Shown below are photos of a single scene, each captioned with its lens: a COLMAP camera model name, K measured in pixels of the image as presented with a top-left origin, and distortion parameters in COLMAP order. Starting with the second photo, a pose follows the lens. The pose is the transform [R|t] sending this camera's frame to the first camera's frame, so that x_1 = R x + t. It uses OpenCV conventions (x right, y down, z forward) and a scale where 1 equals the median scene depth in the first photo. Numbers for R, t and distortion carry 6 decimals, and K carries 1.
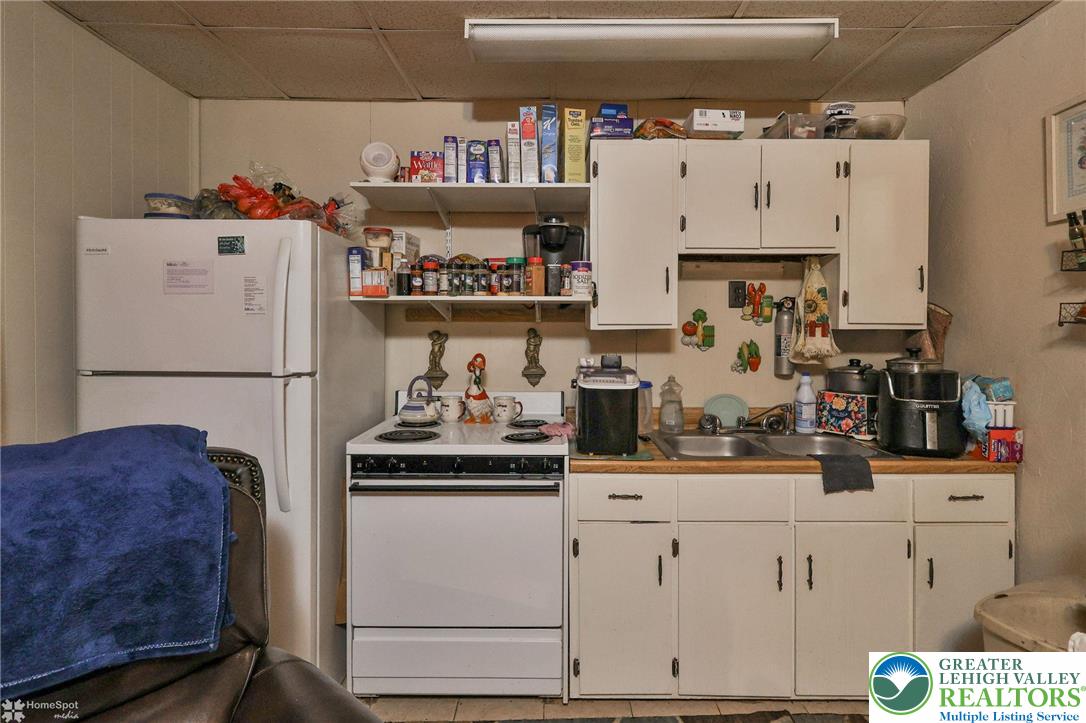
lens RADIAL K [[539.5, 0, 544.4], [0, 539.5, 332.1], [0, 0, 1]] dist [-0.001654, 0.000809]
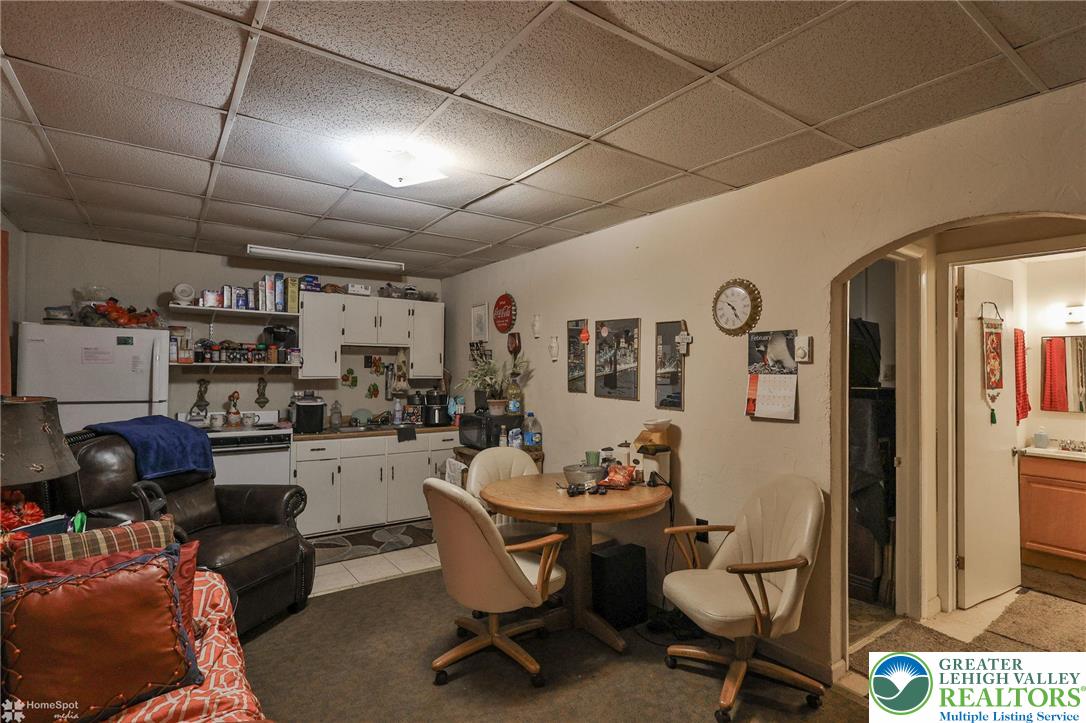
lens RADIAL K [[539.5, 0, 542.0], [0, 539.5, 363.7], [0, 0, 1]] dist [-0.001654, 0.000809]
pose [[0.811574, 0.012956, 0.584106, -0.381289], [-0.003561, 0.999845, -0.017229, -0.031779], [-0.584239, 0.011903, 0.811494, -1.303778]]
